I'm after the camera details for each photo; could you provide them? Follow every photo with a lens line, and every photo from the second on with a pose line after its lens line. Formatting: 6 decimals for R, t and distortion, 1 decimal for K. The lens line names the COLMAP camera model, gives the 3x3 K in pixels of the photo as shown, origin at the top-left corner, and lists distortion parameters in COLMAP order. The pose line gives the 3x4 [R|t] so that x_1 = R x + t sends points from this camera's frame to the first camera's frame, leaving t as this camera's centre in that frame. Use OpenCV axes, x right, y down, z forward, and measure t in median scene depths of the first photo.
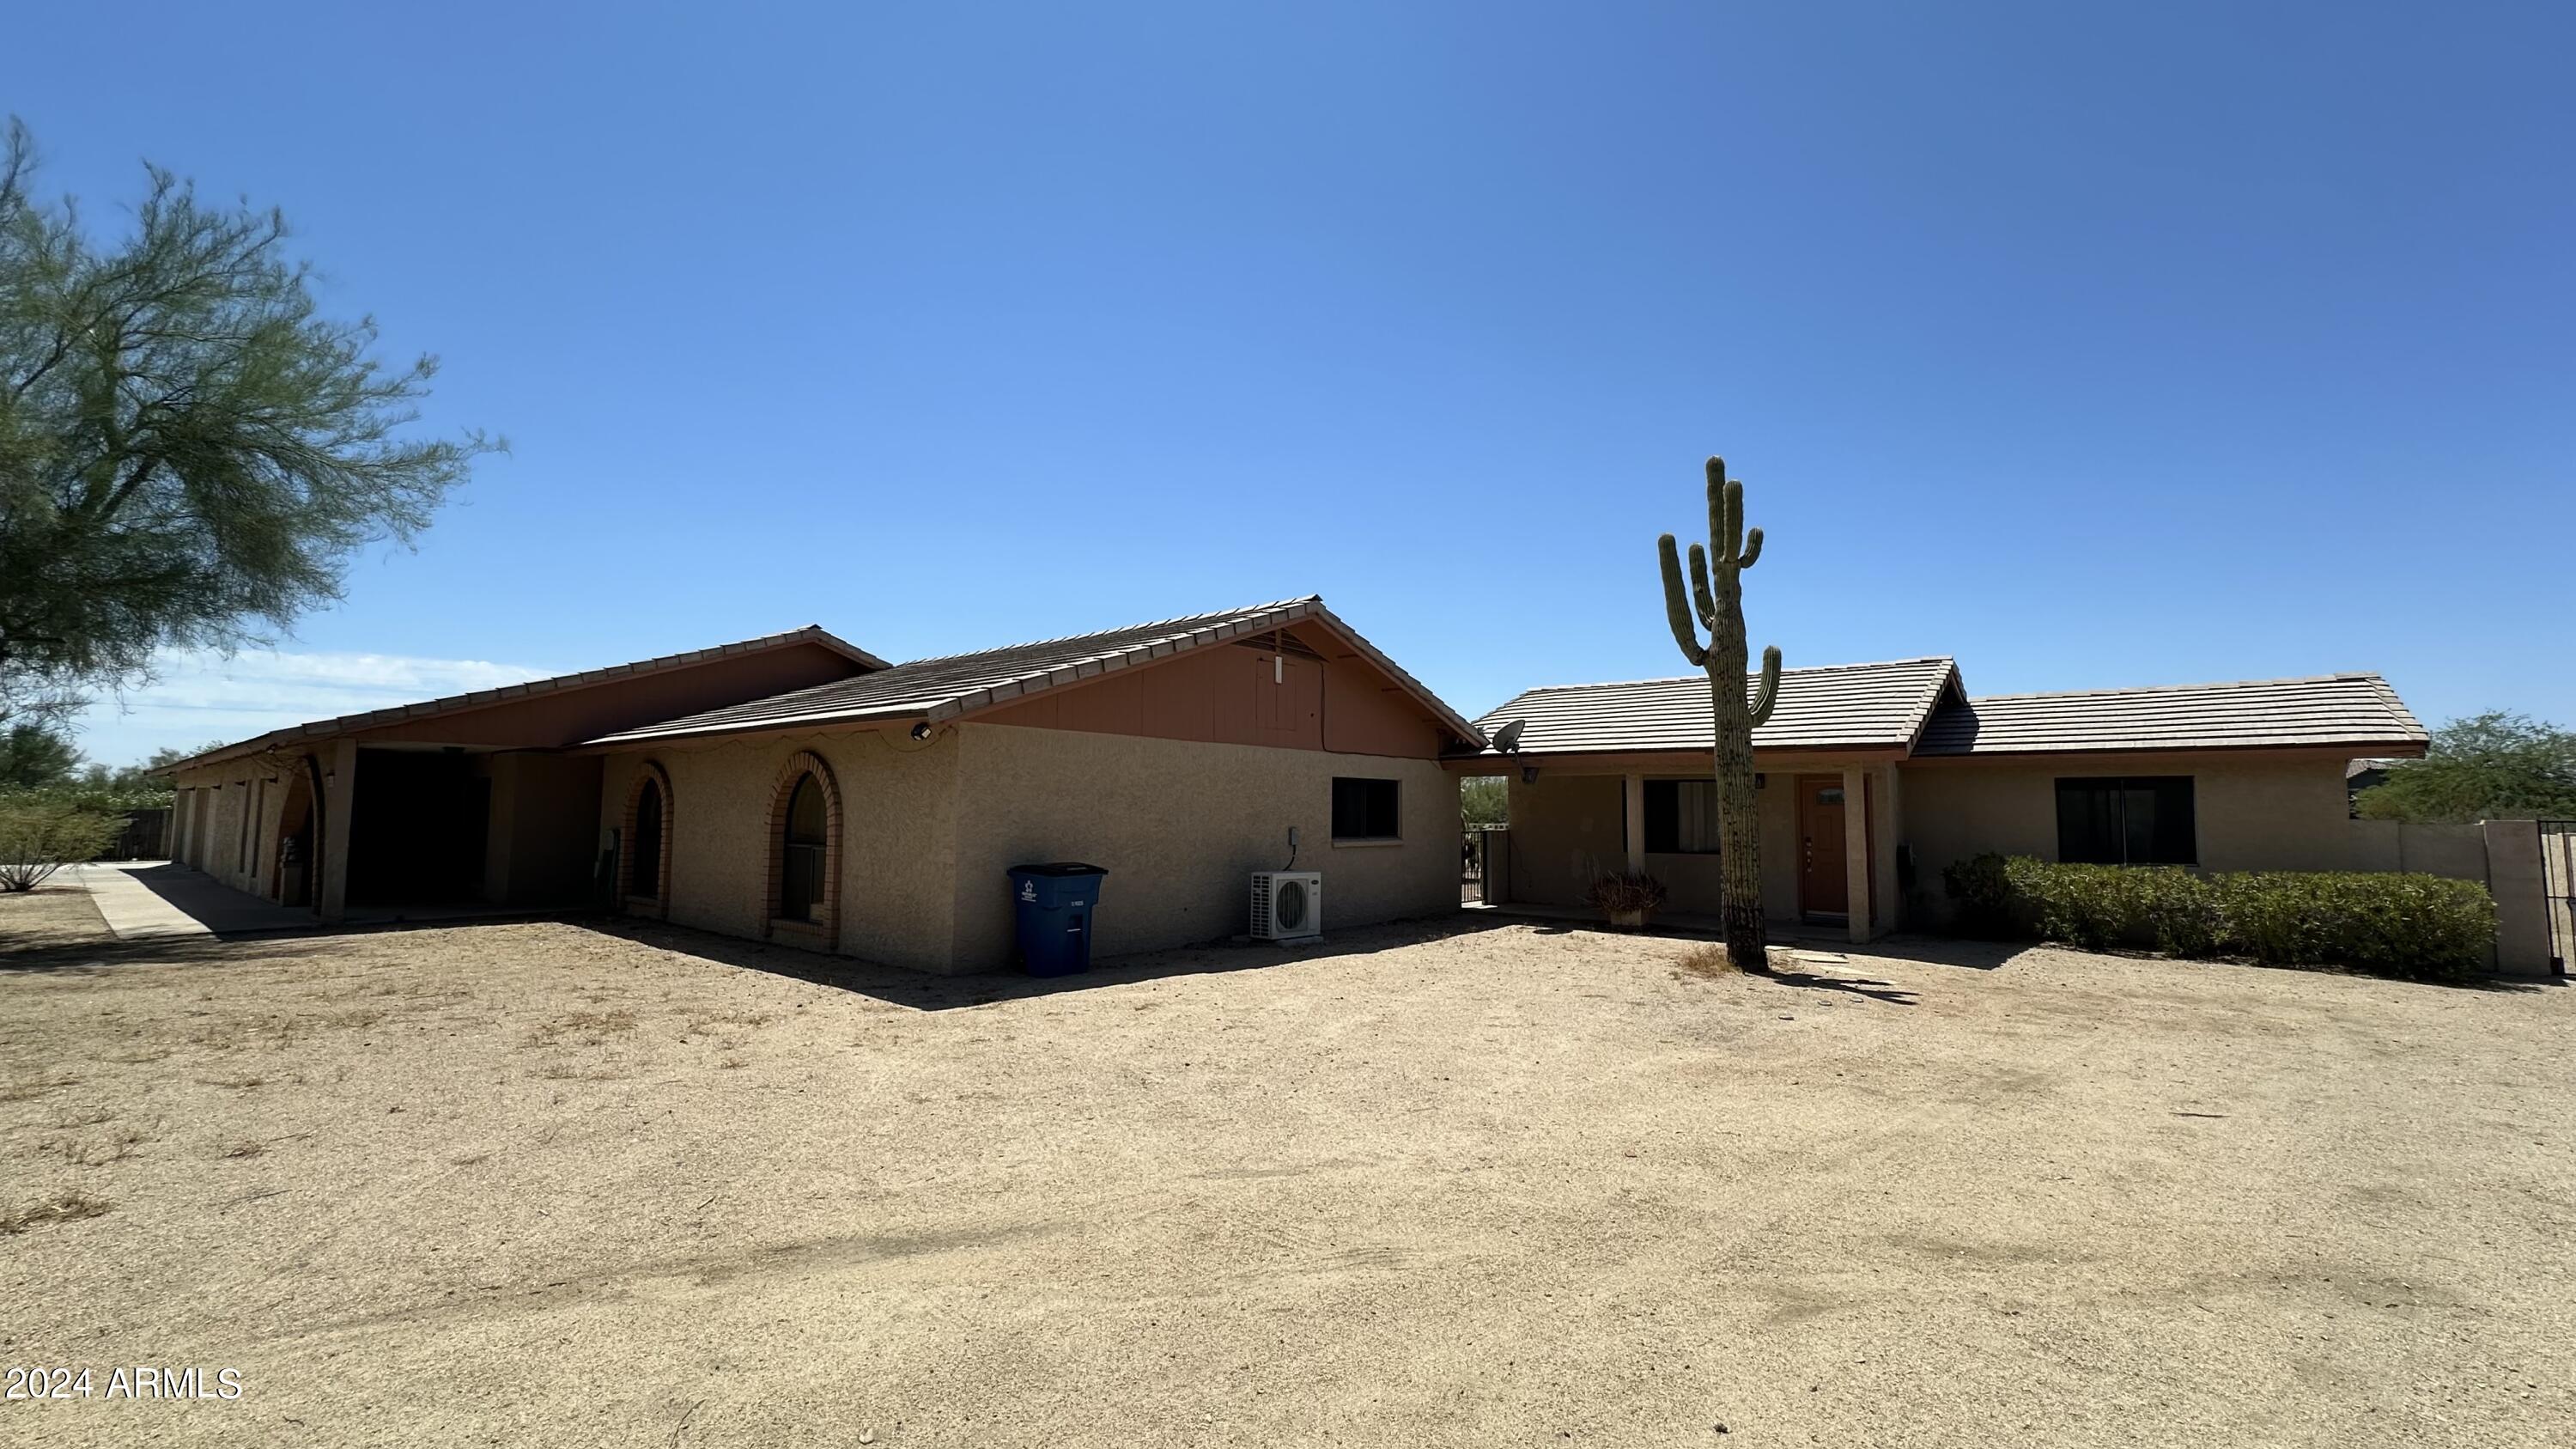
lens RADIAL K [[1034.3, 0, 1288.0], [0, 1034.3, 724.5], [0, 0, 1]] dist [-0.005518, 0.002315]
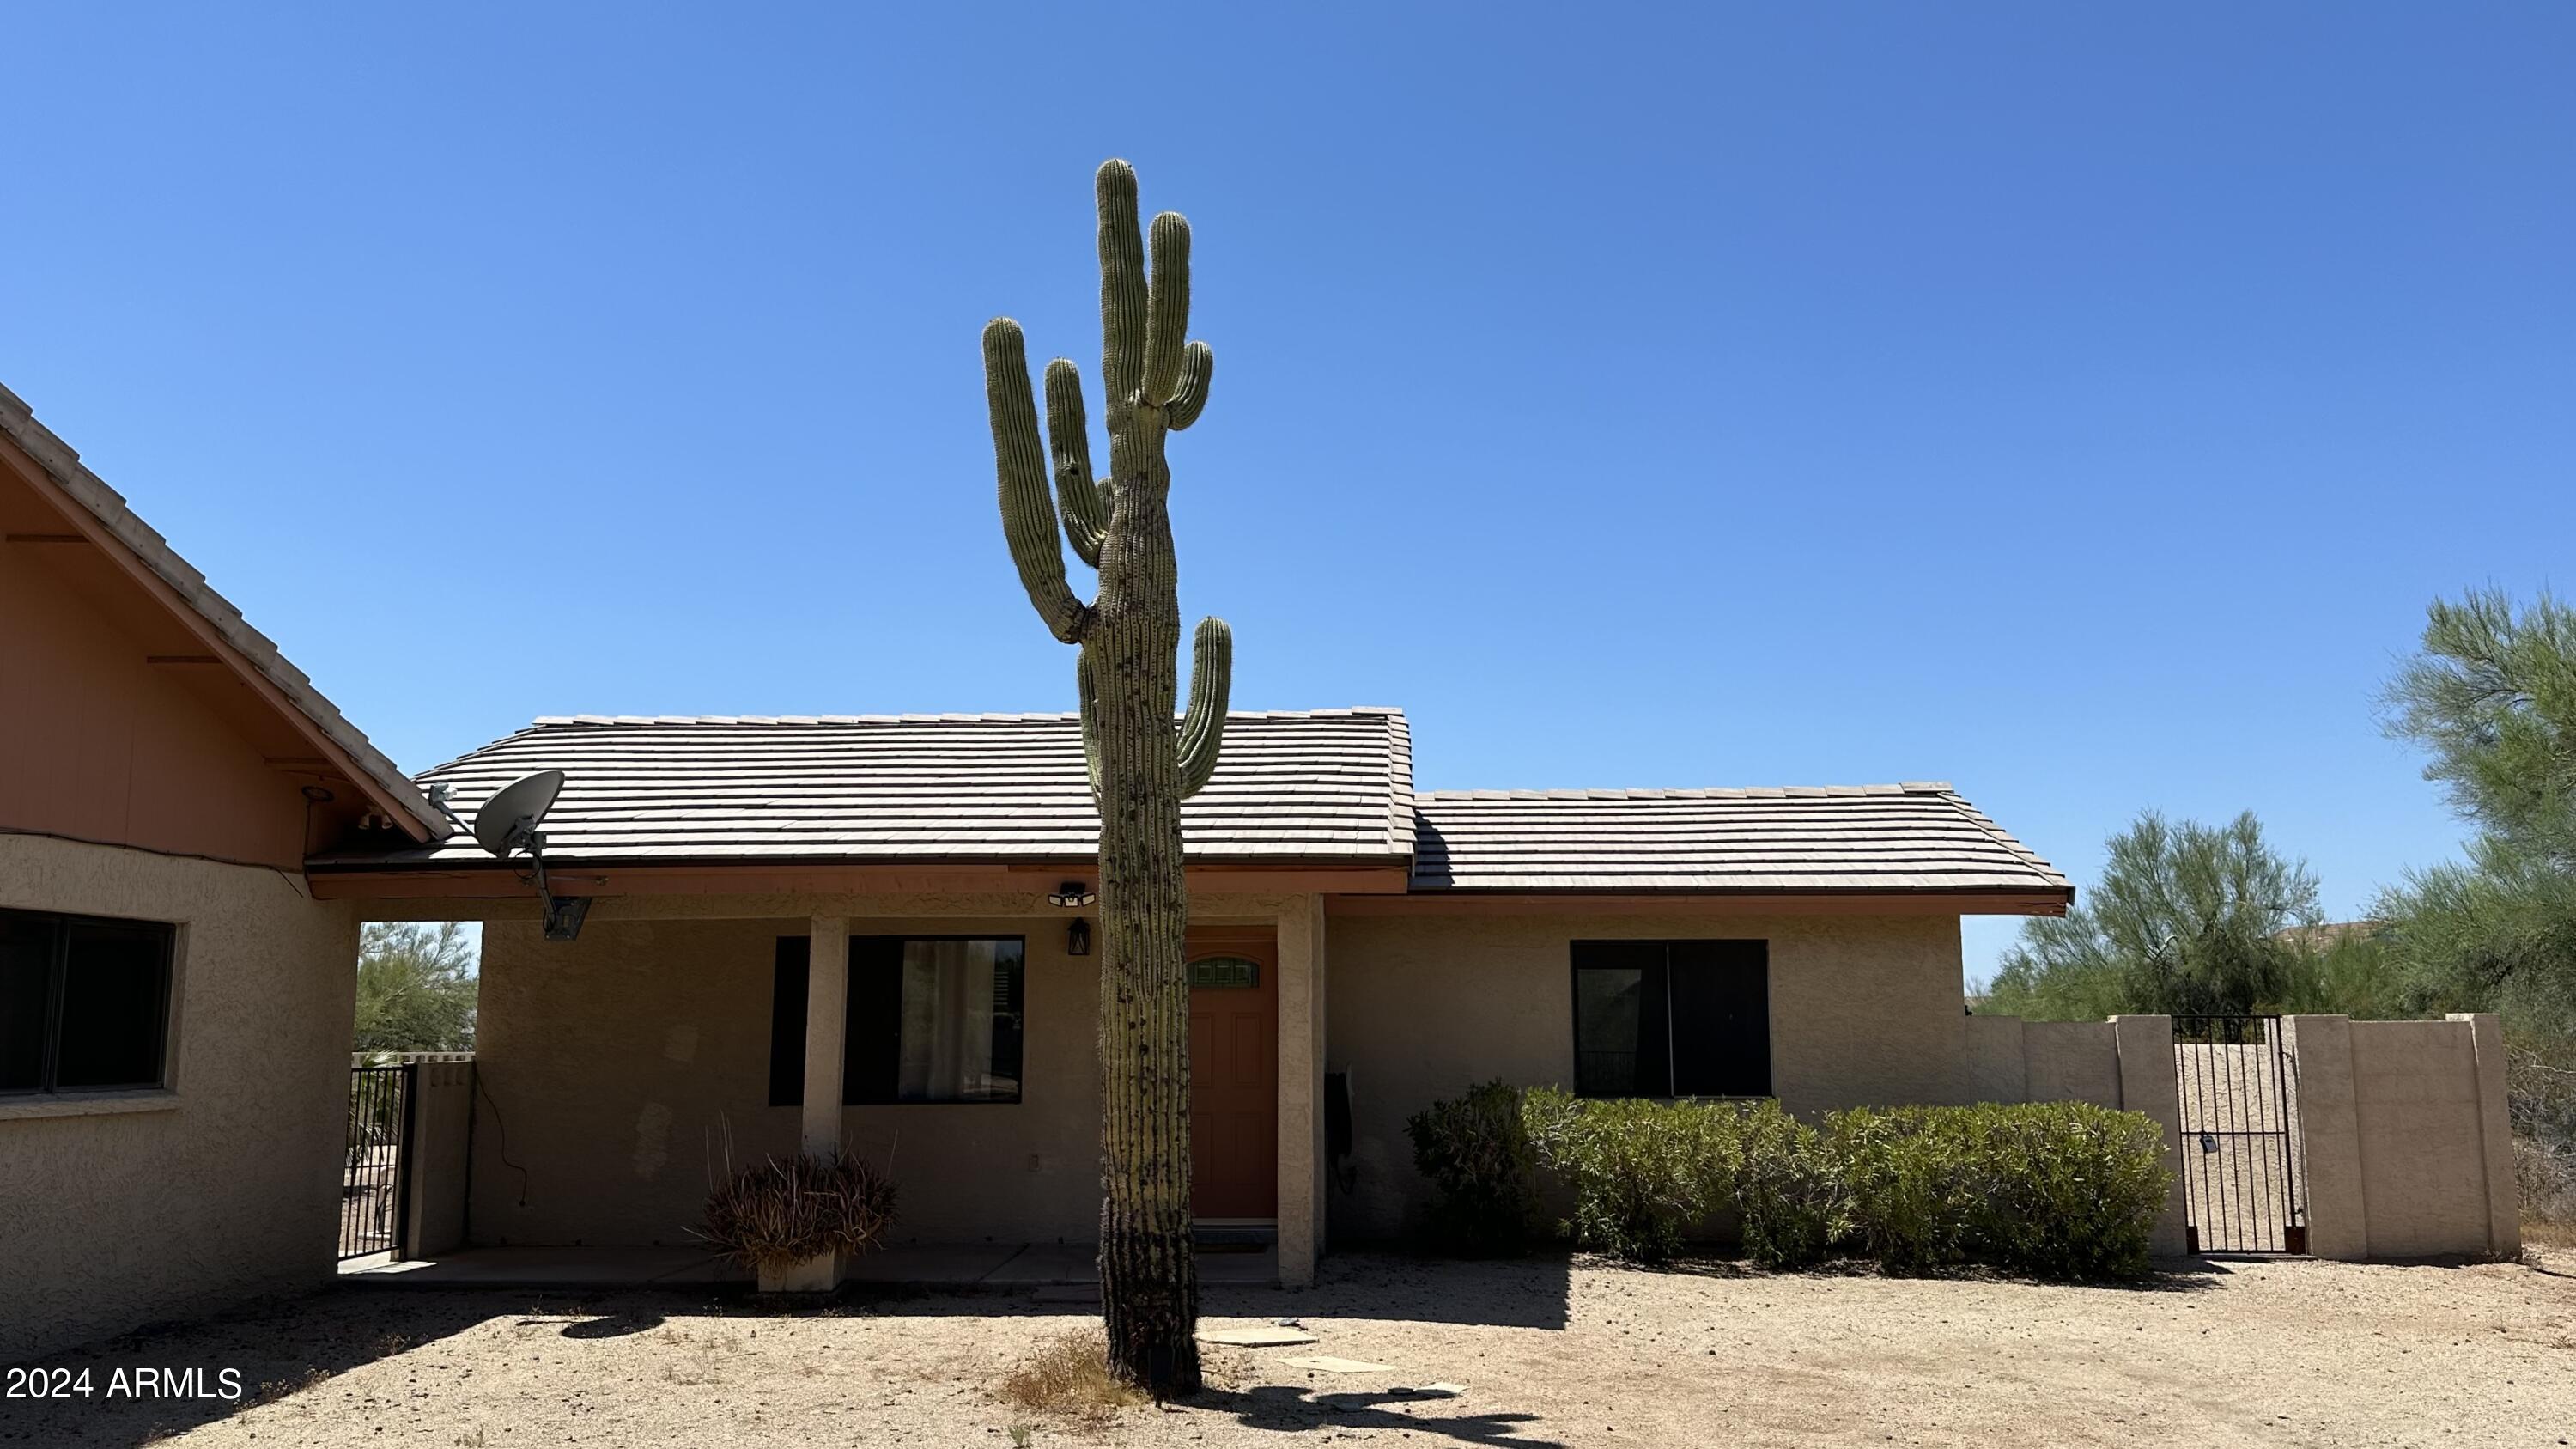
lens RADIAL K [[1952.3, 0, 1288.0], [0, 1952.3, 724.5], [0, 0, 1]] dist [0.122969, -0.204026]
pose [[0.802370, 0.082380, 0.591114, 0.005849], [-0.041753, 0.995749, -0.082097, 0.033897], [-0.595365, 0.041191, 0.802399, 0.296669]]
